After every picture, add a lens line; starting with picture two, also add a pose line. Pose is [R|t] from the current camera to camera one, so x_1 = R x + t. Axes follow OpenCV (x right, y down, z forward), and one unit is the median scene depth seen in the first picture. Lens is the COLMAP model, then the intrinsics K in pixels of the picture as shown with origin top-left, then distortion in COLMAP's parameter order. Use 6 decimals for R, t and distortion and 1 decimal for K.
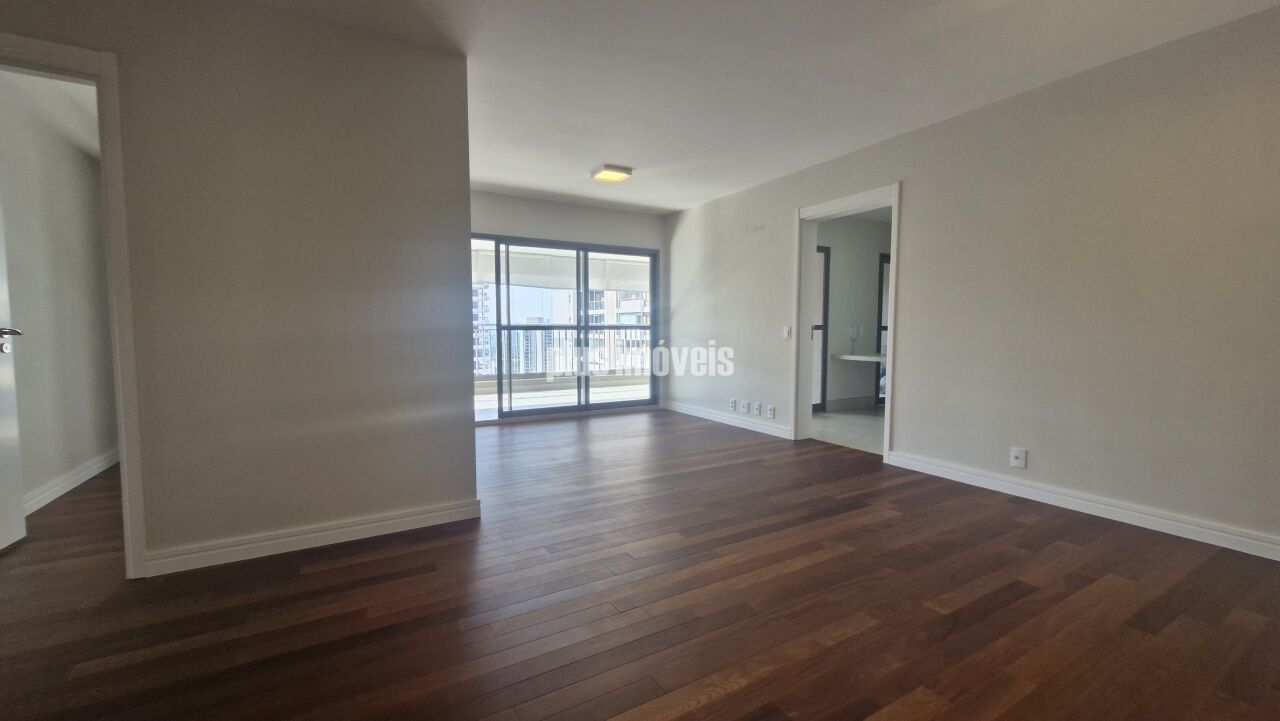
lens RADIAL K [[502.6, 0, 629.5], [0, 502.6, 353.2], [0, 0, 1]] dist [0.002938, -0.000452]
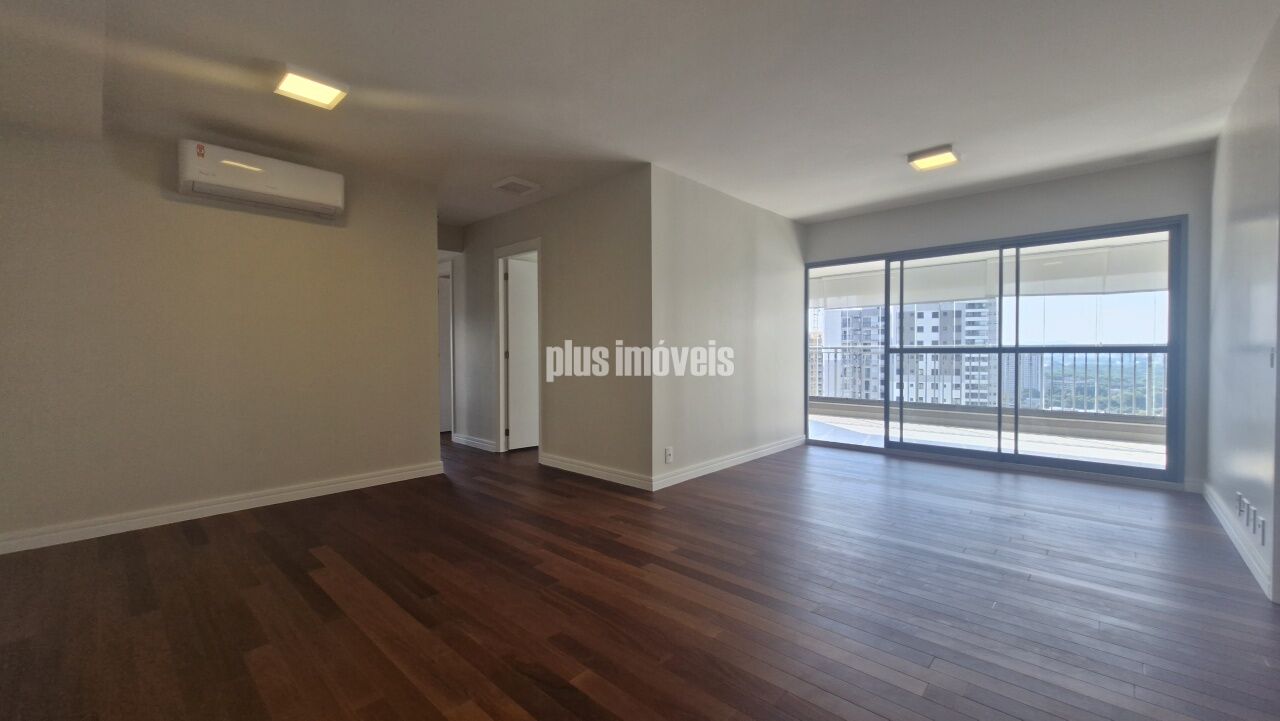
lens RADIAL K [[502.6, 0, 642.8], [0, 502.6, 361.3], [0, 0, 1]] dist [0.002938, -0.000452]
pose [[0.302939, 0.018974, -0.952821, 0.891274], [-0.043313, 0.999043, 0.006123, -0.029697], [0.952025, 0.039415, 0.303471, 0.497967]]
